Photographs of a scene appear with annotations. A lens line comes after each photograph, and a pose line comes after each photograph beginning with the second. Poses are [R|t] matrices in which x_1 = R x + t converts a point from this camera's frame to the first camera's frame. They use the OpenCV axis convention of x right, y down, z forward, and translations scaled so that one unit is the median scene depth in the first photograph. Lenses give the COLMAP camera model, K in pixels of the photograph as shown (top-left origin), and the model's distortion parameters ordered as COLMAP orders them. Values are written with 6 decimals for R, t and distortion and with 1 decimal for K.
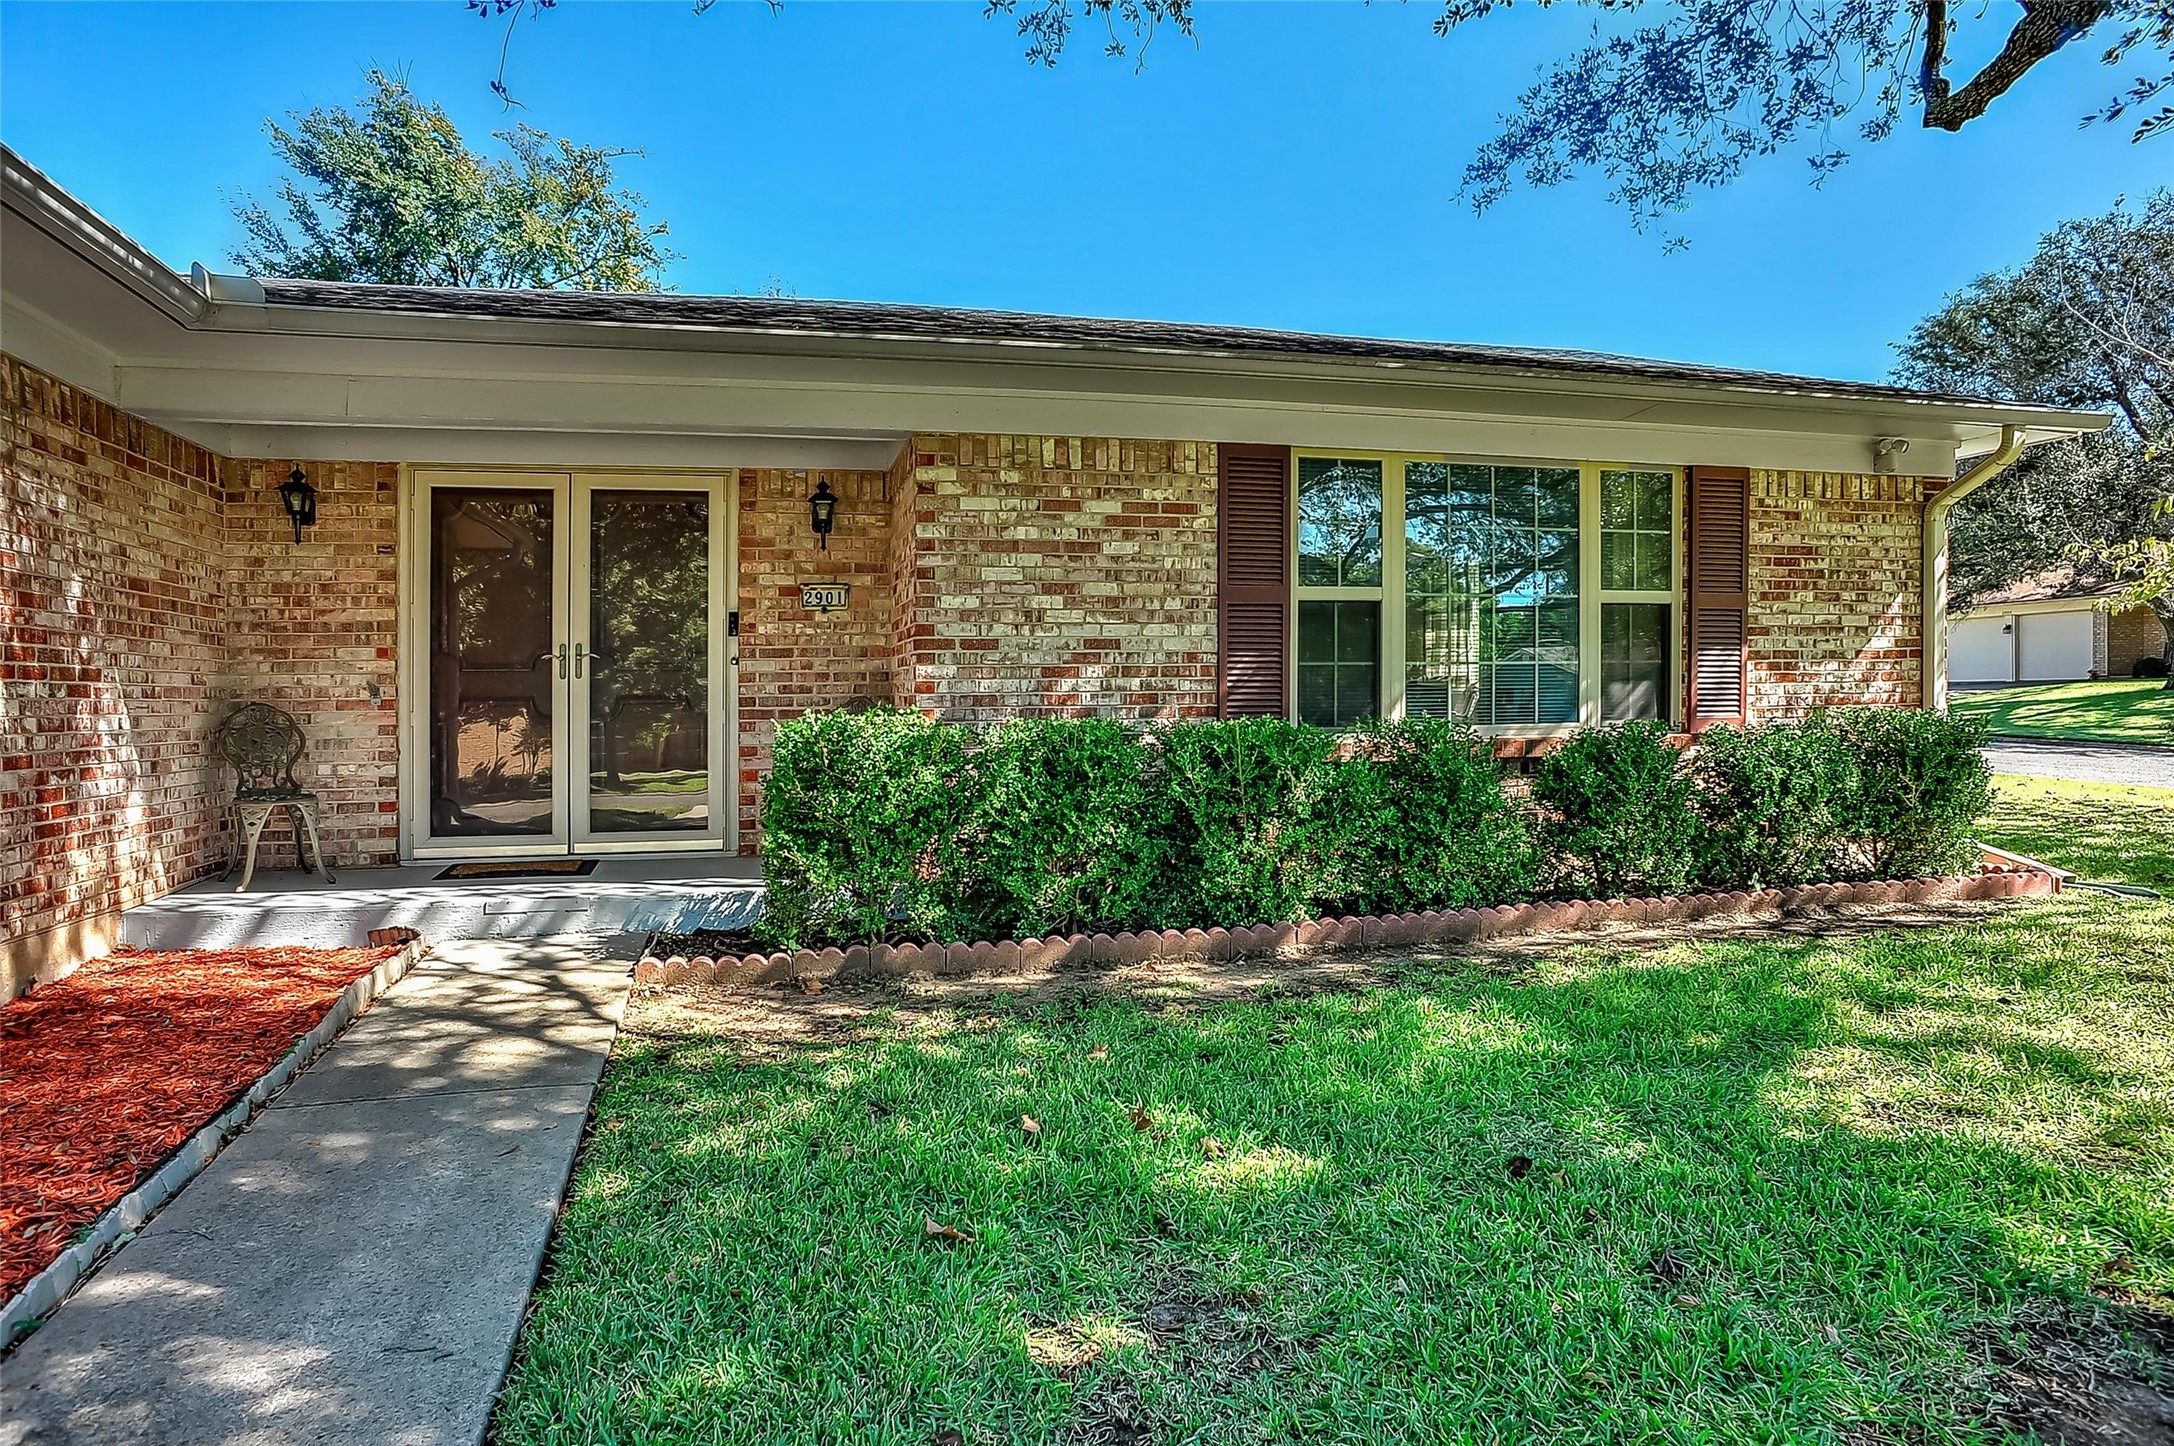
lens RADIAL K [[1213.5, 0, 1001.0], [0, 1213.5, 694.2], [0, 0, 1]] dist [-0.075205, 0.000622]
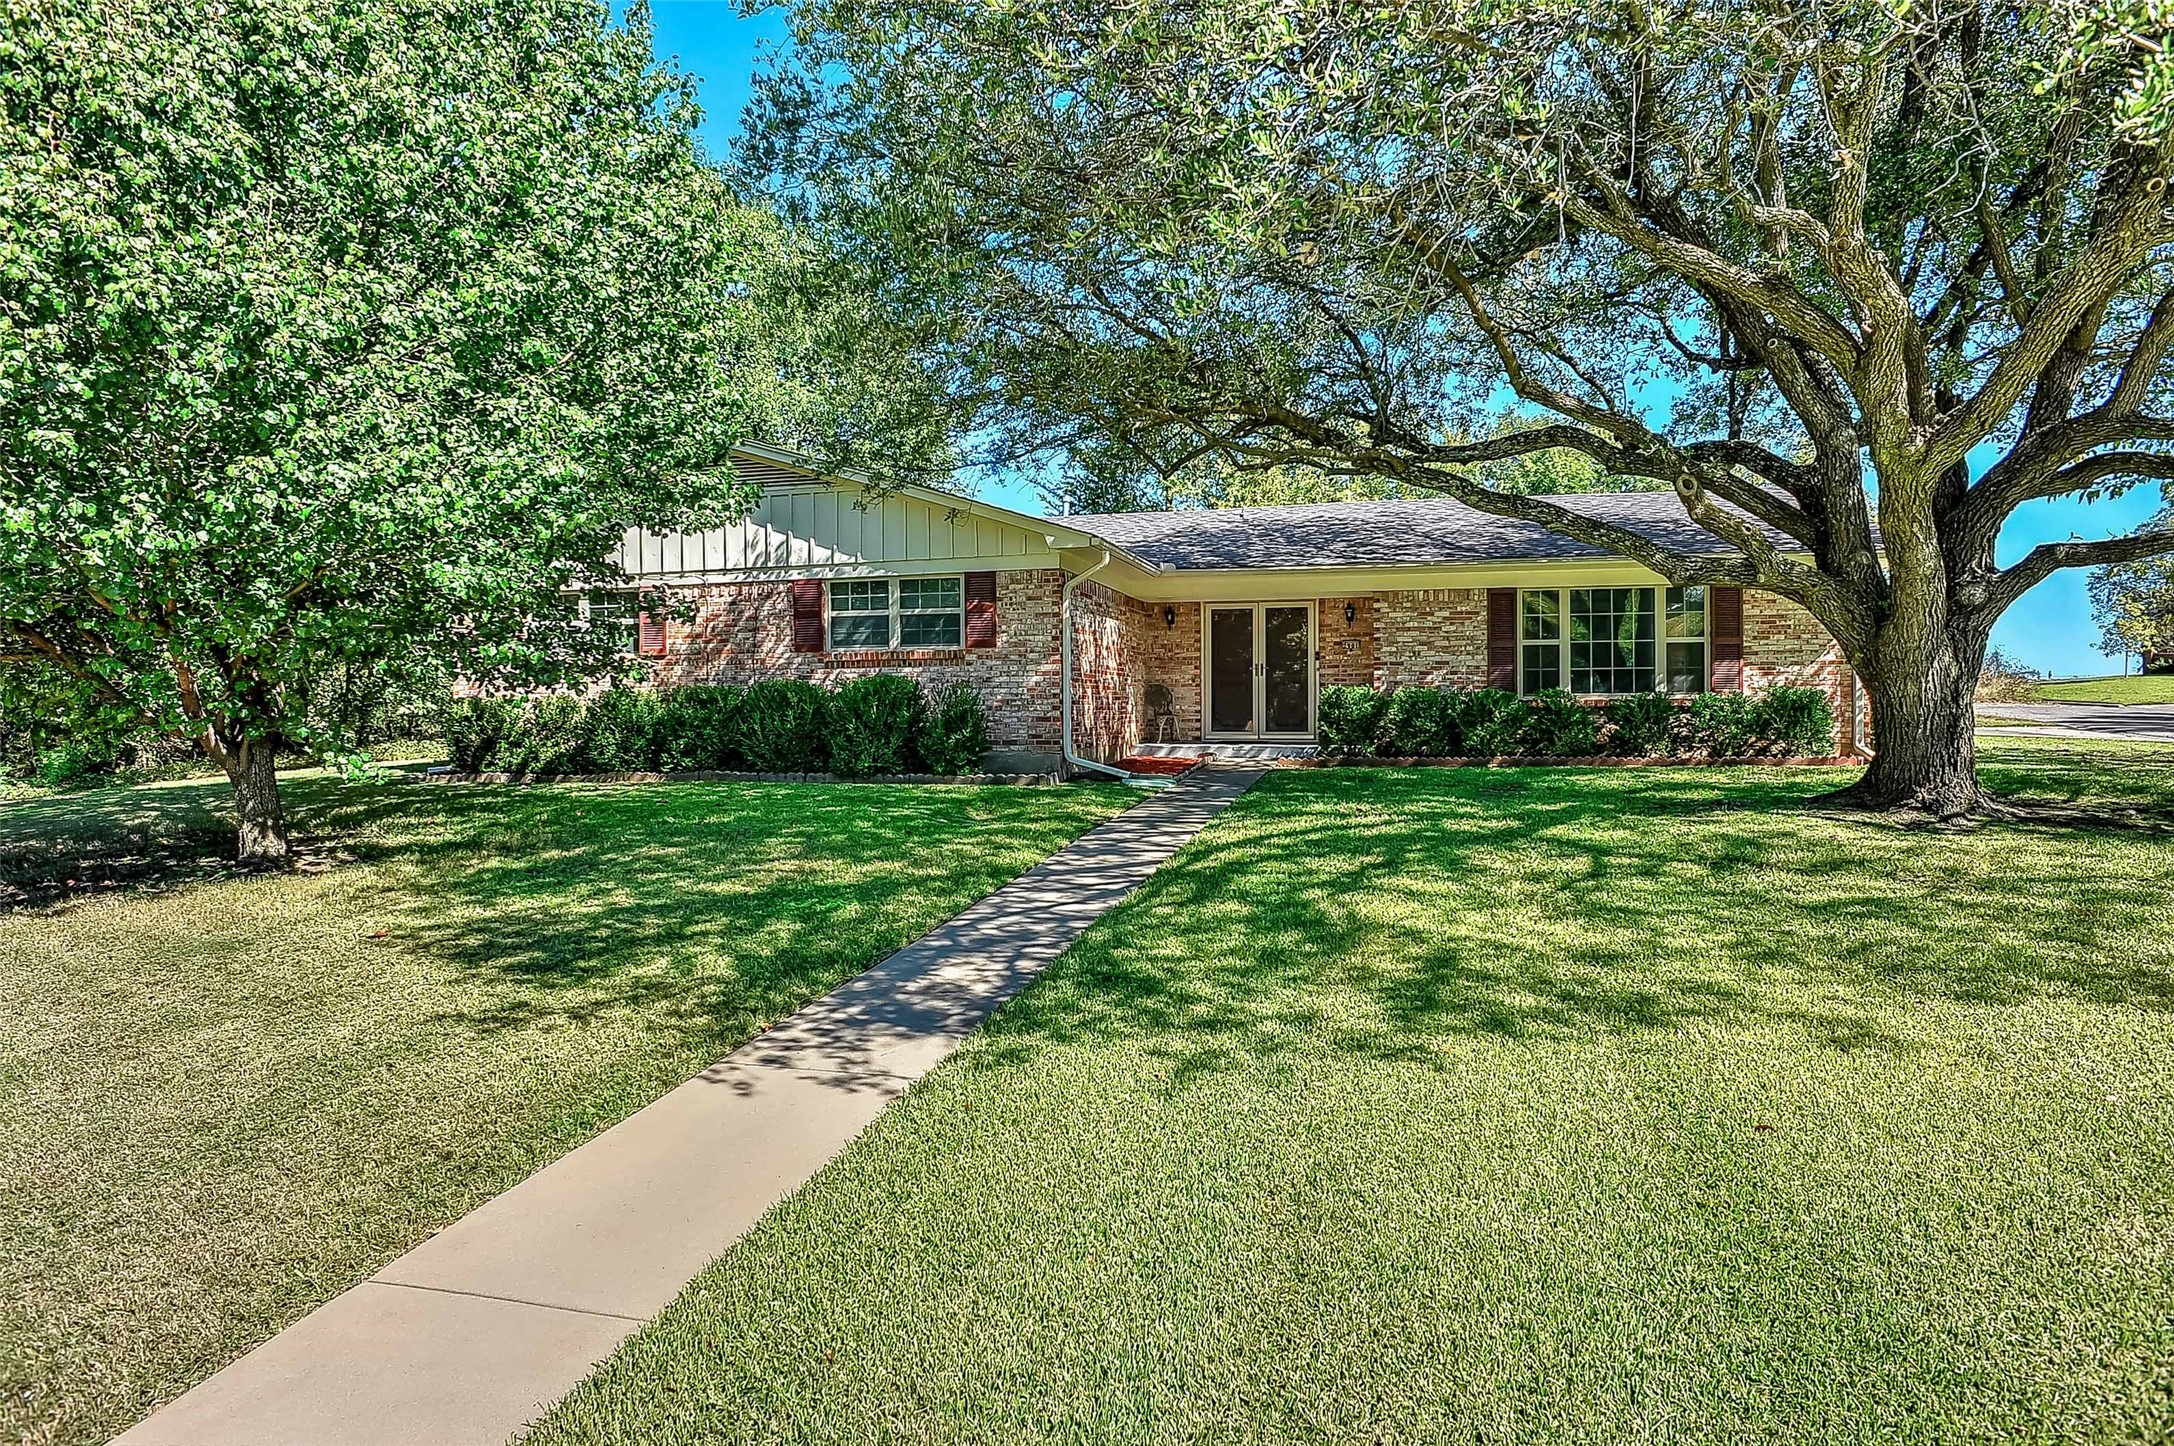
lens RADIAL K [[1243.4, 0, 1087.0], [0, 1243.4, 723.0], [0, 0, 1]] dist [-0.042132, 0.001956]
pose [[0.889678, 0.012678, -0.456412, 0.633703], [-0.002636, 0.999740, 0.022633, 0.032946], [0.456580, -0.018933, 0.889481, -1.835155]]
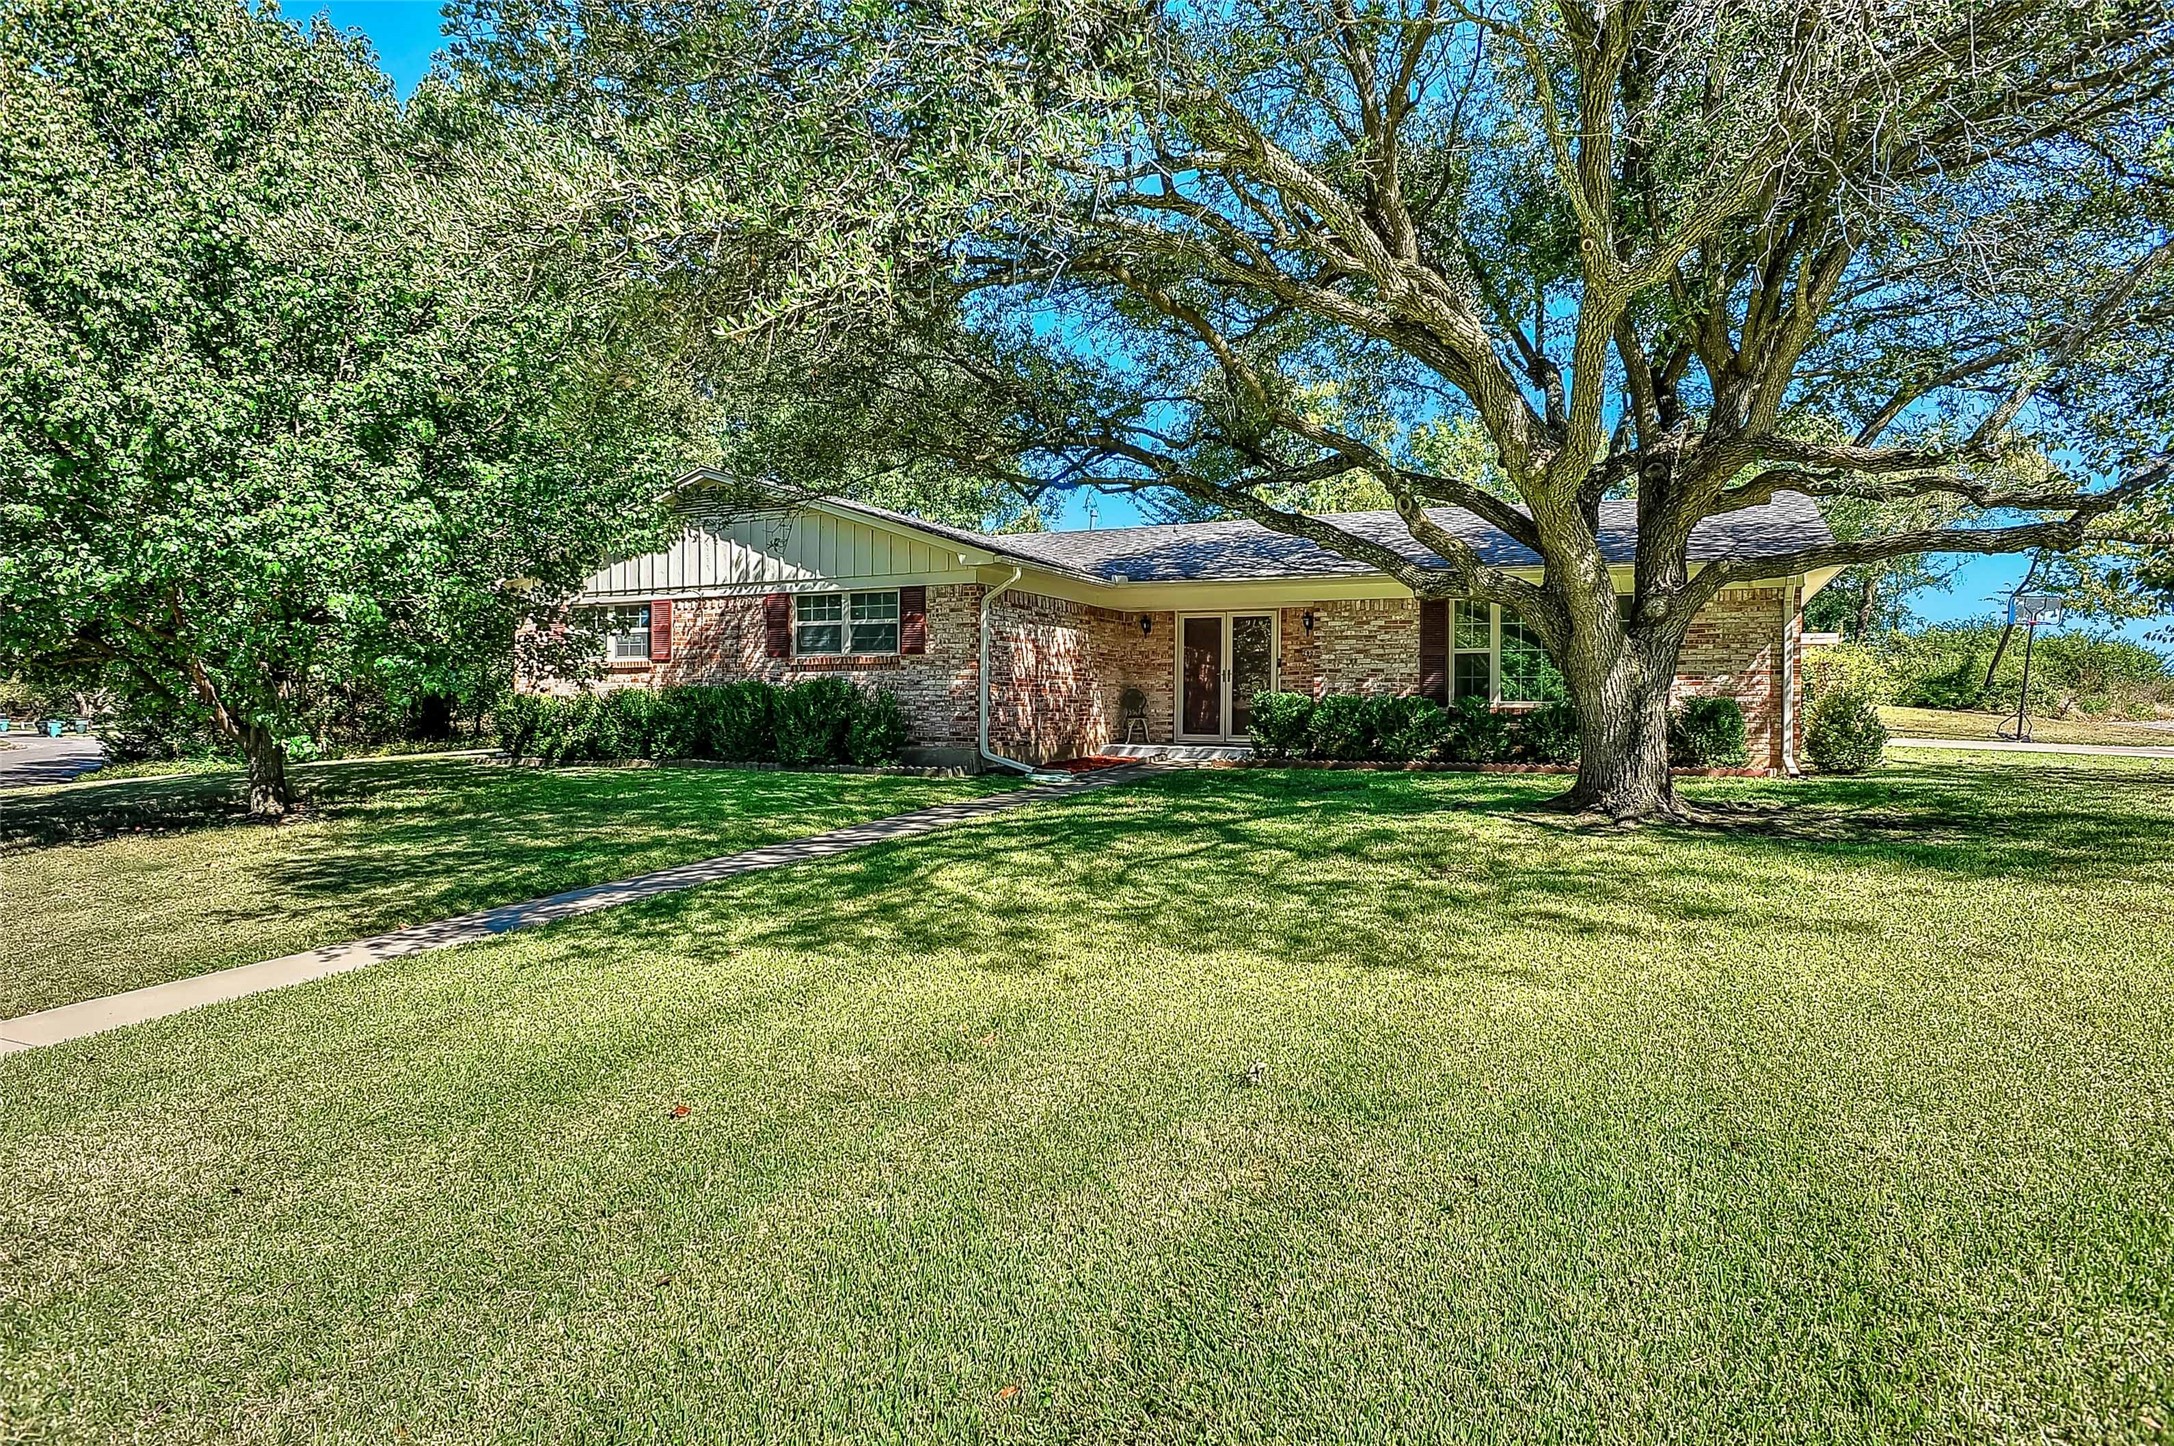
lens RADIAL K [[1264.7, 0, 1087.0], [0, 1264.7, 723.0], [0, 0, 1]] dist [-0.040062, -0.001609]
pose [[0.783081, 0.023434, -0.621478, 1.349590], [-0.013749, 0.999698, 0.020372, 0.030608], [0.621767, -0.007408, 0.783167, -1.699156]]
